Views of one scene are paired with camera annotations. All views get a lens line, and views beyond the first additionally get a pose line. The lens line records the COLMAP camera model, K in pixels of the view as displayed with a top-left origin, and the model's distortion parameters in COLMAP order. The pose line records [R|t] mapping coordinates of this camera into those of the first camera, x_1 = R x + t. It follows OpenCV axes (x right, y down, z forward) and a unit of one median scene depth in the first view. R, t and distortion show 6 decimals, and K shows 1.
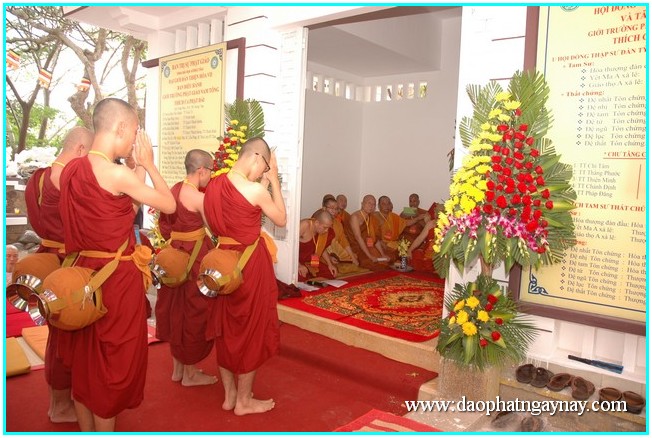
lens RADIAL K [[488.4, 0, 336.7], [0, 488.4, 222.1], [0, 0, 1]] dist [-0.168578, 0.164815]
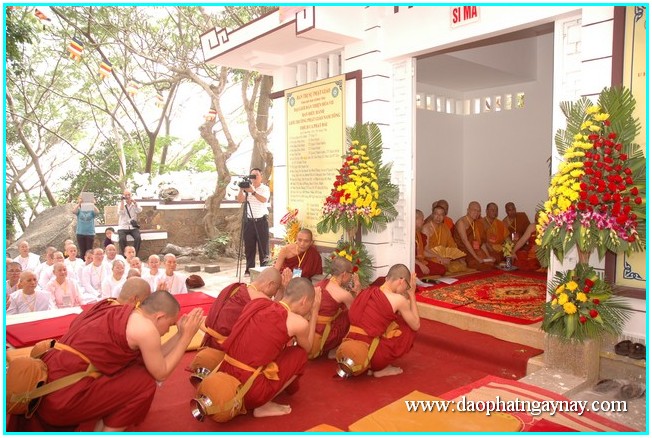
lens RADIAL K [[488.4, 0, 336.7], [0, 488.4, 222.1], [0, 0, 1]] dist [-0.168578, 0.164815]
pose [[0.979676, -0.031763, -0.198055, -0.036602], [0.026875, 0.999265, -0.027322, 0.019655], [0.198777, 0.021444, 0.979810, -0.192410]]
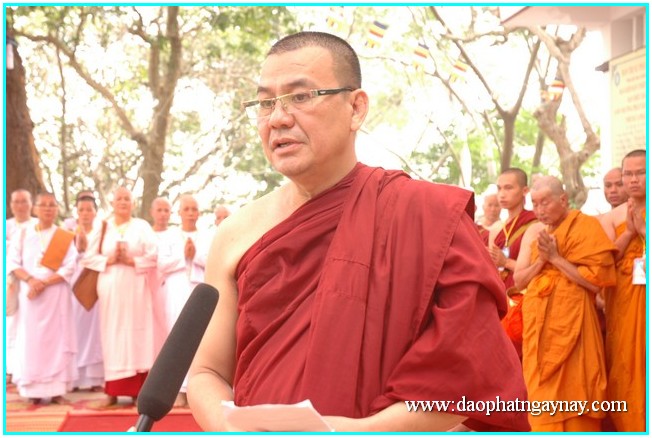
lens RADIAL K [[1046.9, 0, 326.0], [0, 1046.9, 219.0], [0, 0, 1]] dist [-0.000752, -0.008124]
pose [[0.709889, -0.048139, -0.702666, 0.679840], [-0.025477, 0.995253, -0.093923, 0.105883], [0.703853, 0.084577, 0.705293, -0.695663]]
